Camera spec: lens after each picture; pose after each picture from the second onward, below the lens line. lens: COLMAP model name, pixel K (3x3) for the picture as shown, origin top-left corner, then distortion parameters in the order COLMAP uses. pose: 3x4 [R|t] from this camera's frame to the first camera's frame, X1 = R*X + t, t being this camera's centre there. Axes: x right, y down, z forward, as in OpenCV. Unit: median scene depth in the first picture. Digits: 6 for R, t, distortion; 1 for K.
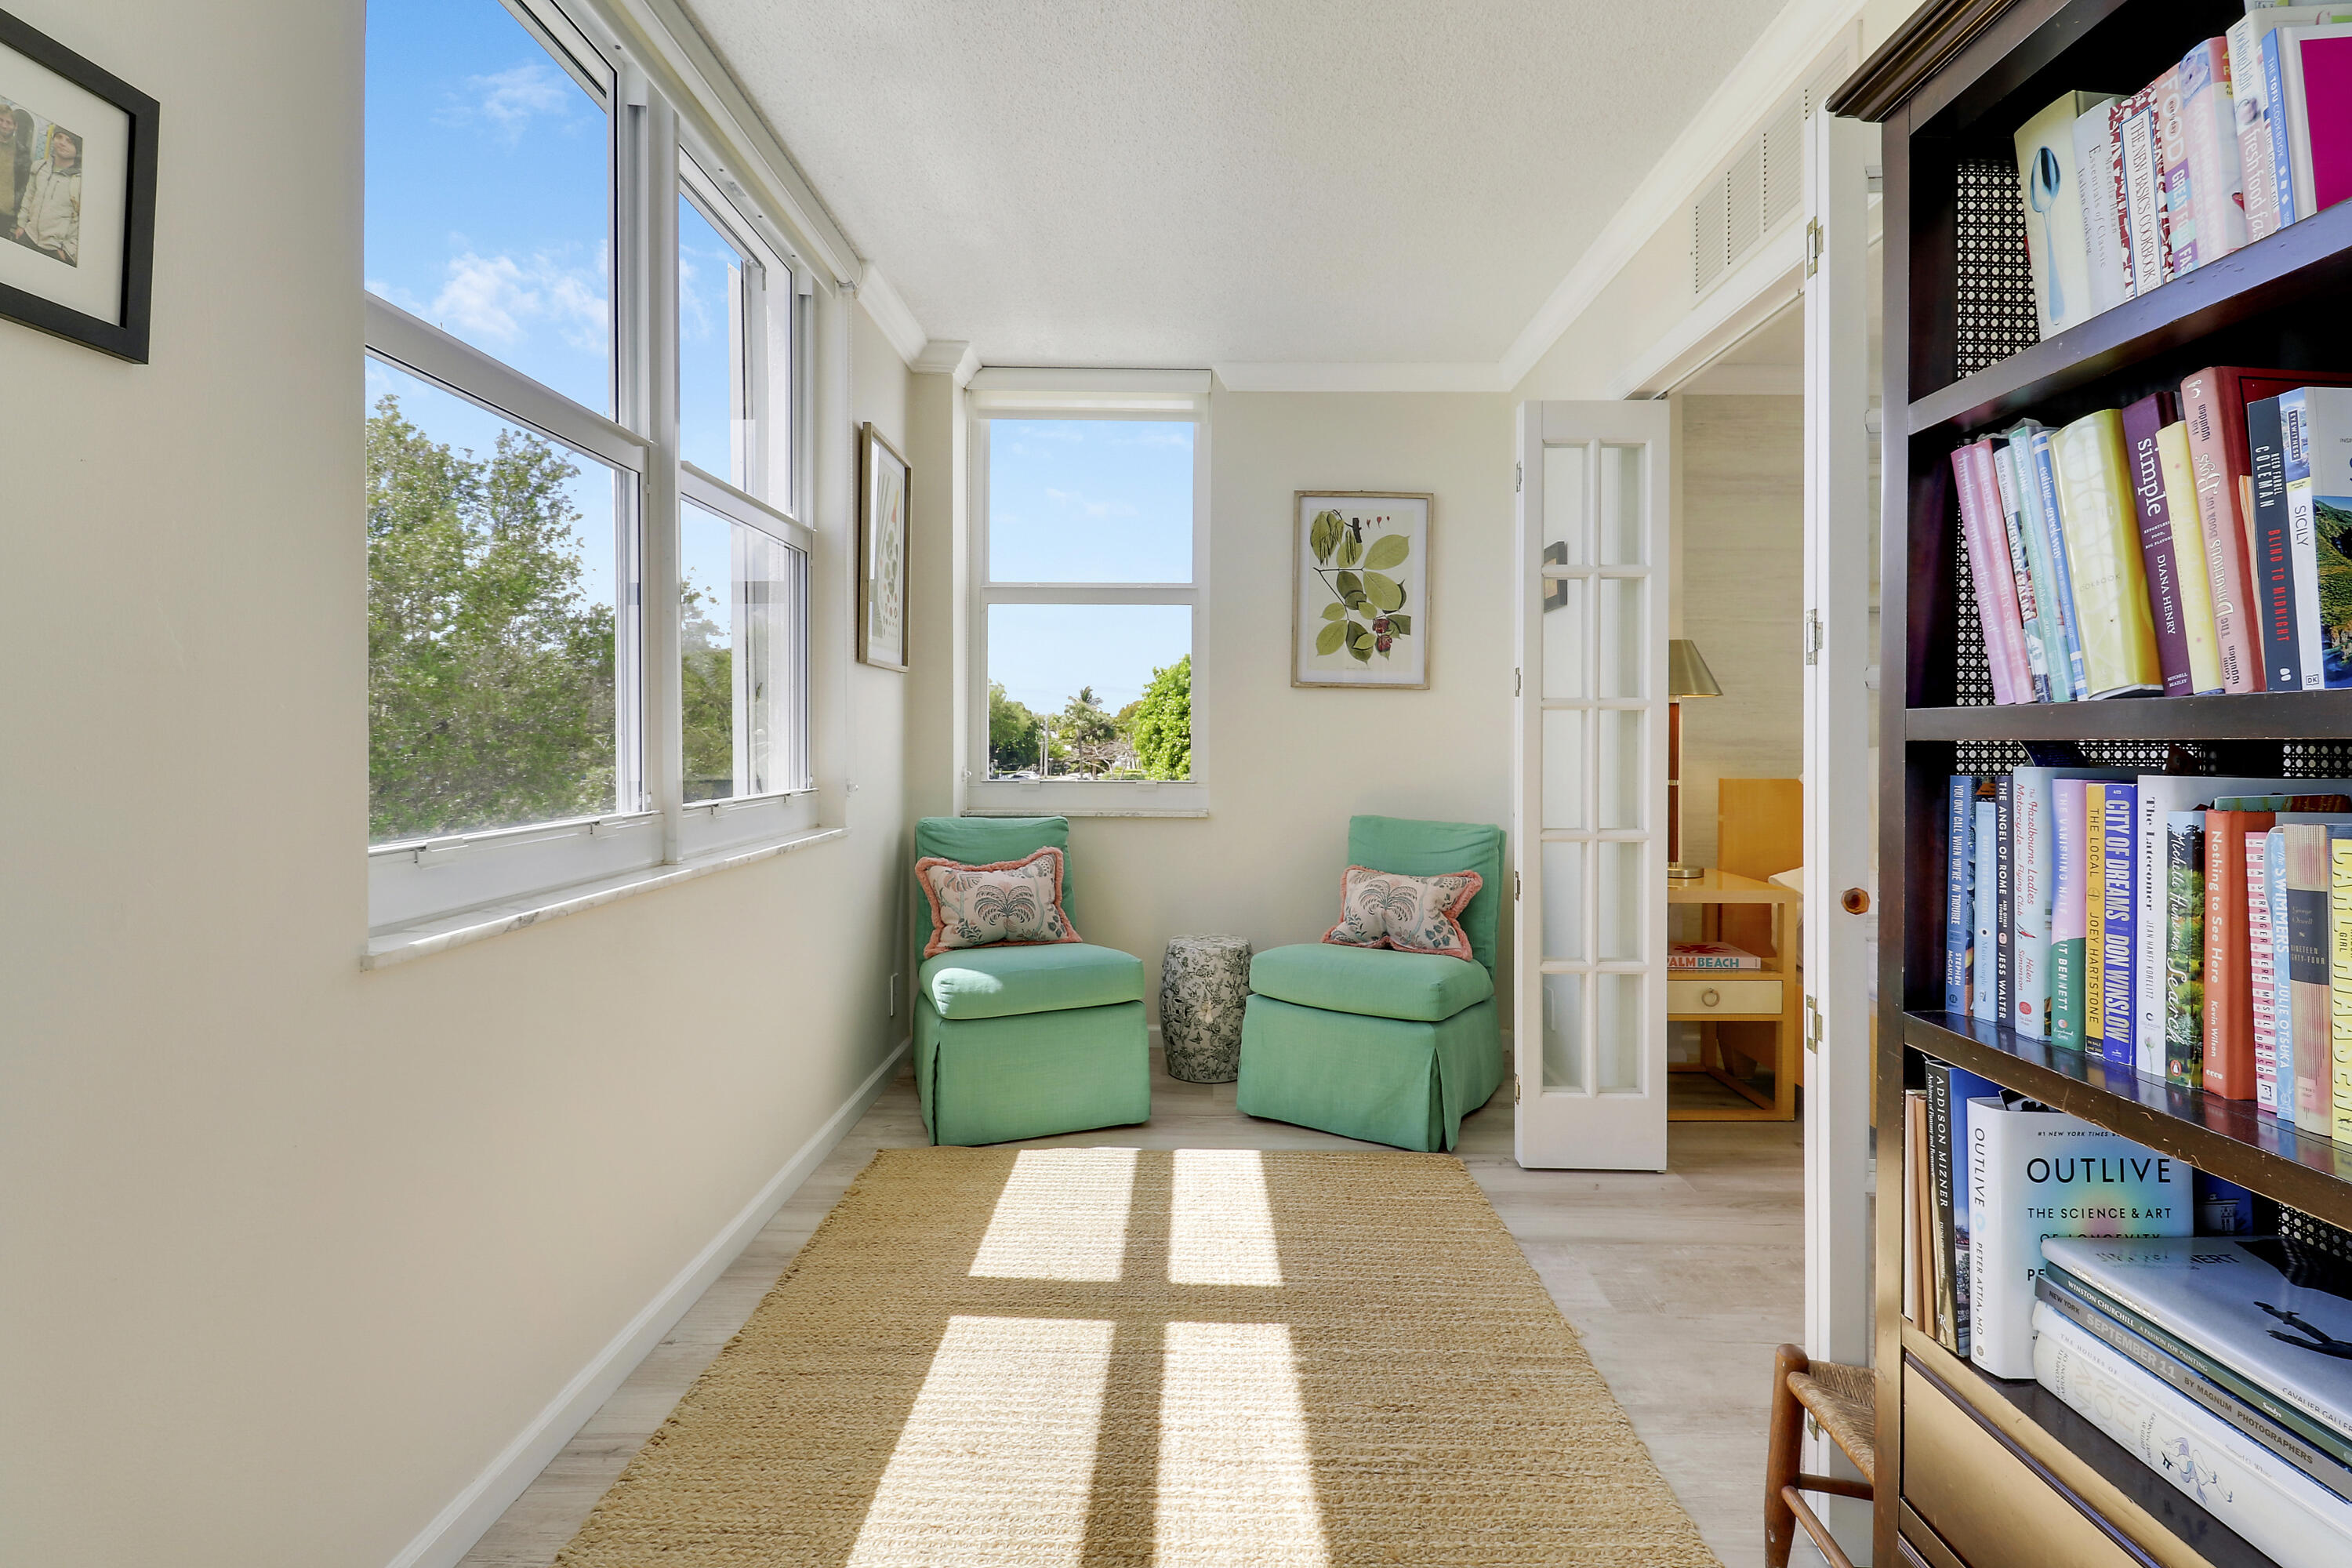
lens RADIAL K [[1099.7, 0, 1165.3], [0, 1099.7, 771.1], [0, 0, 1]] dist [0.004950, -0.015782]
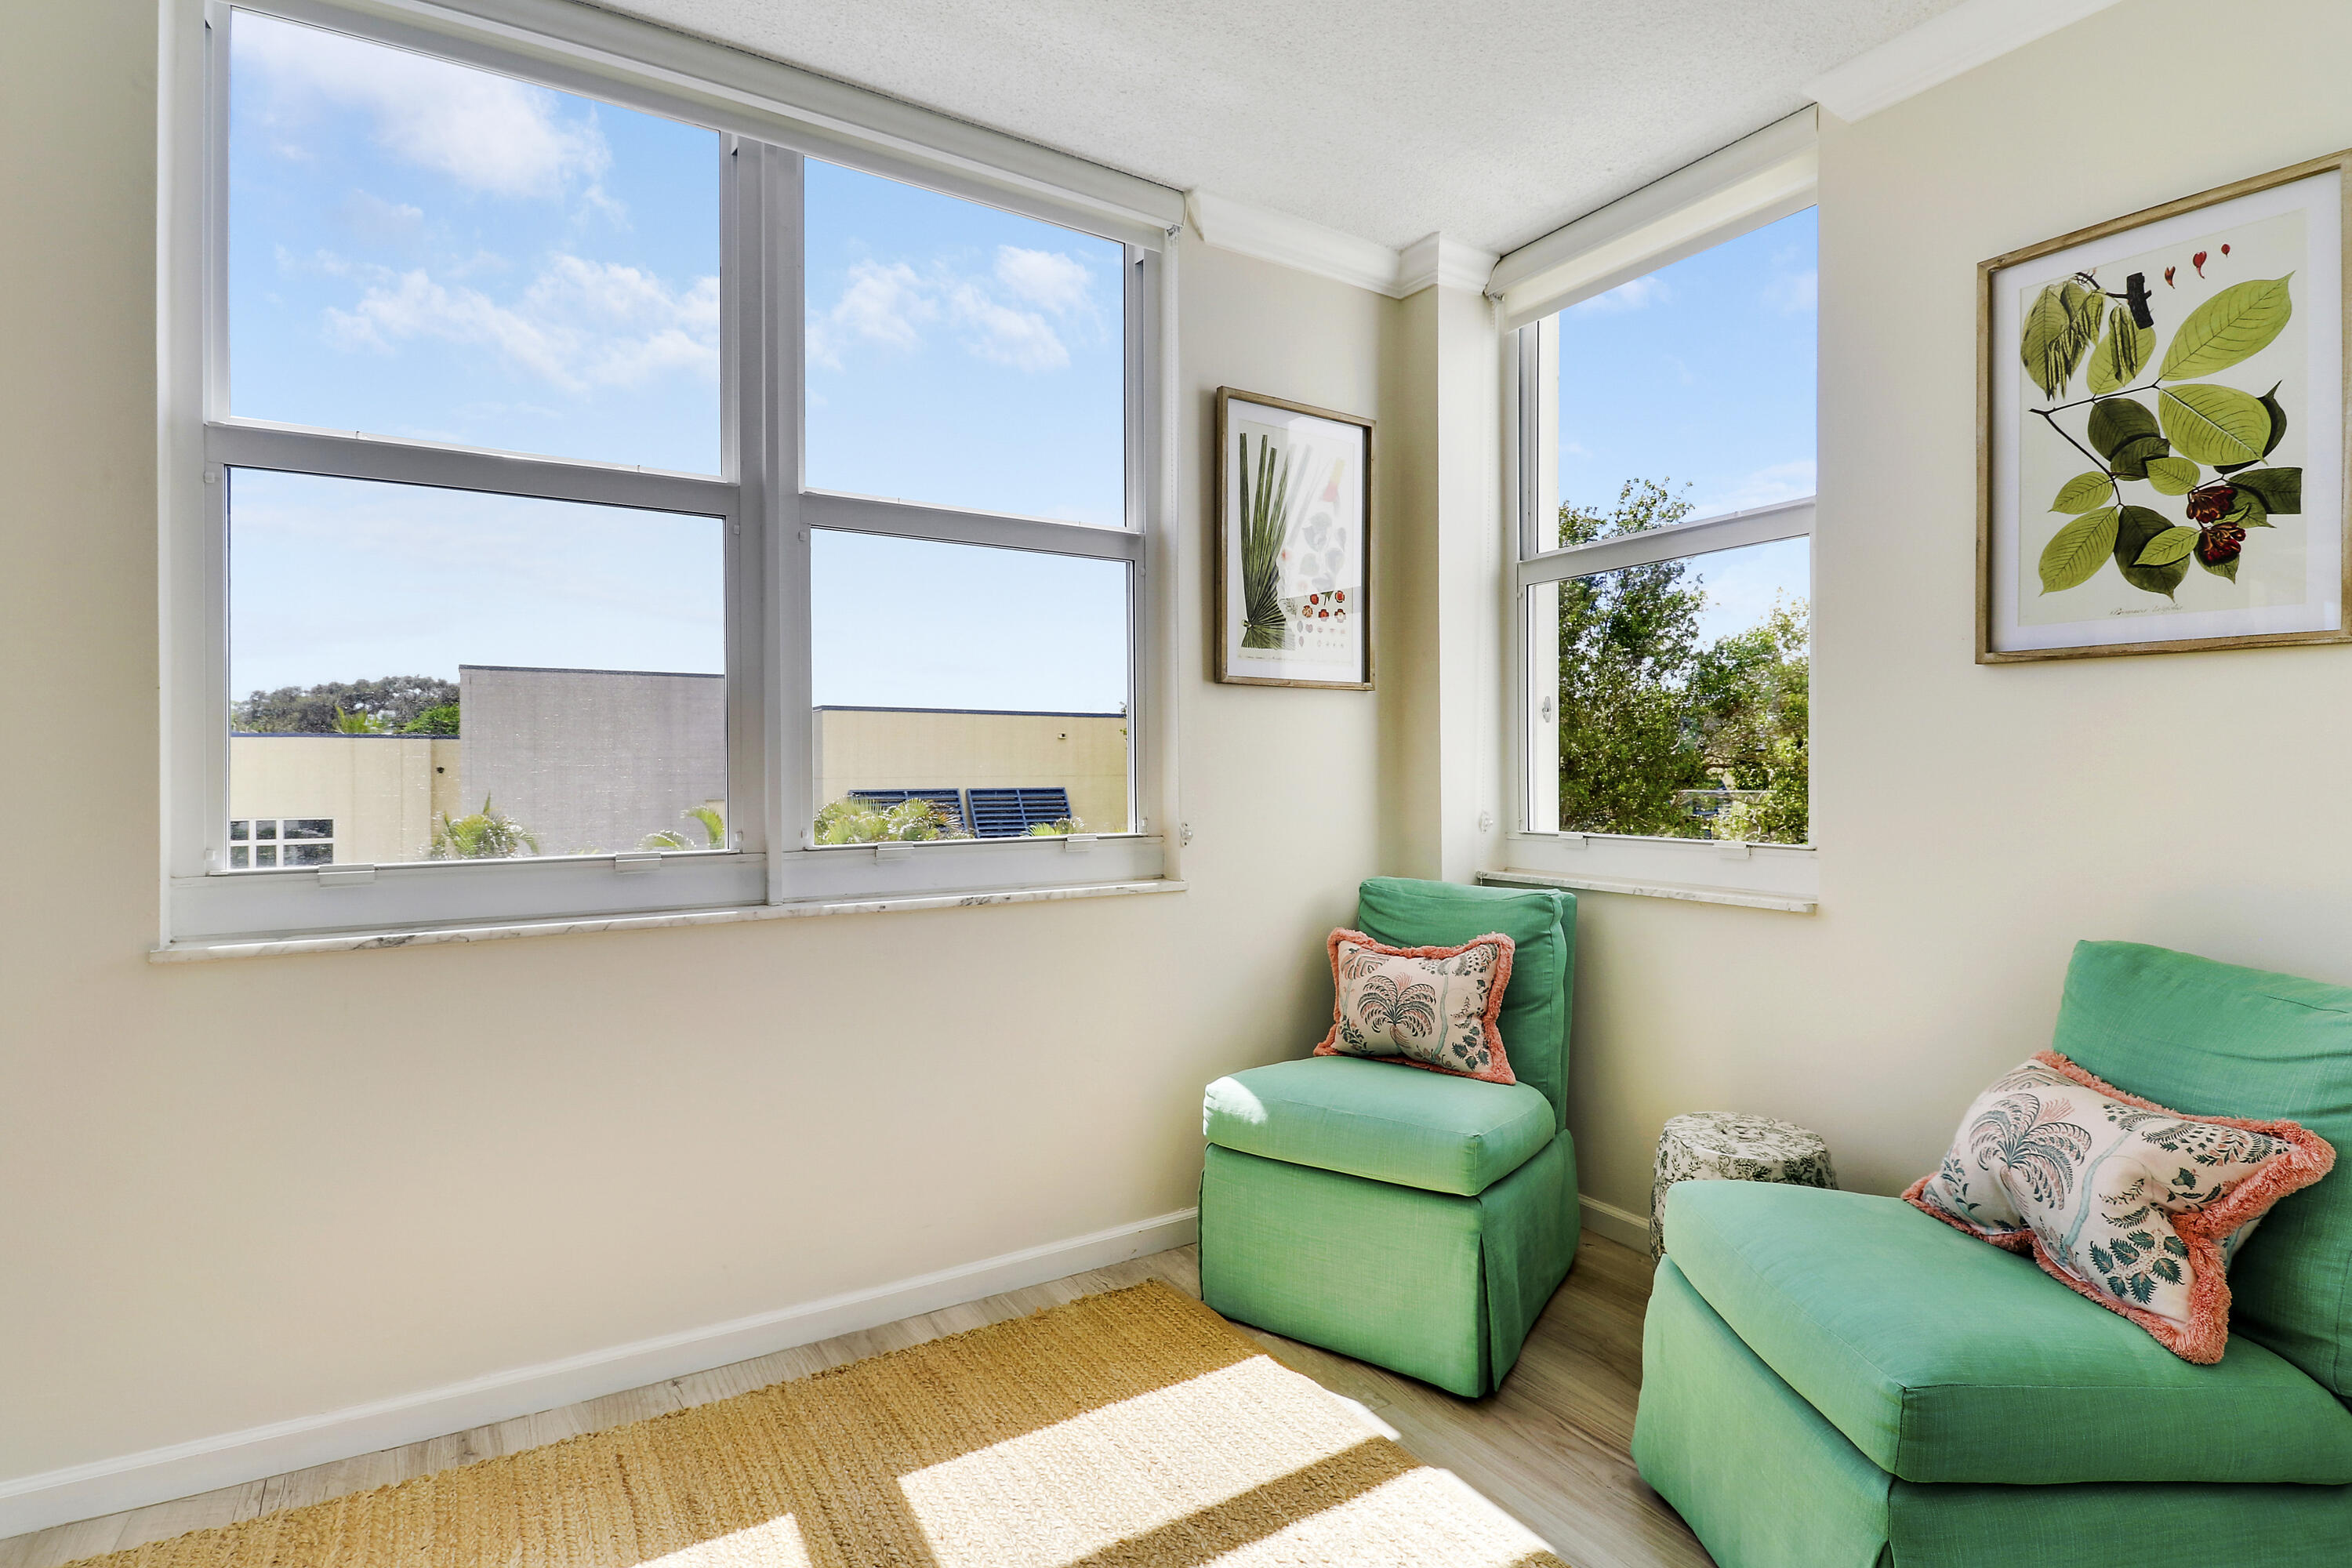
lens RADIAL K [[1103.1, 0, 1184.1], [0, 1103.1, 809.9], [0, 0, 1]] dist [-0.000772, -0.015572]
pose [[0.556882, 0.021266, -0.830319, 0.328453], [-0.018152, 0.999745, 0.013431, -0.011585], [0.830393, 0.007593, 0.557126, 0.435451]]
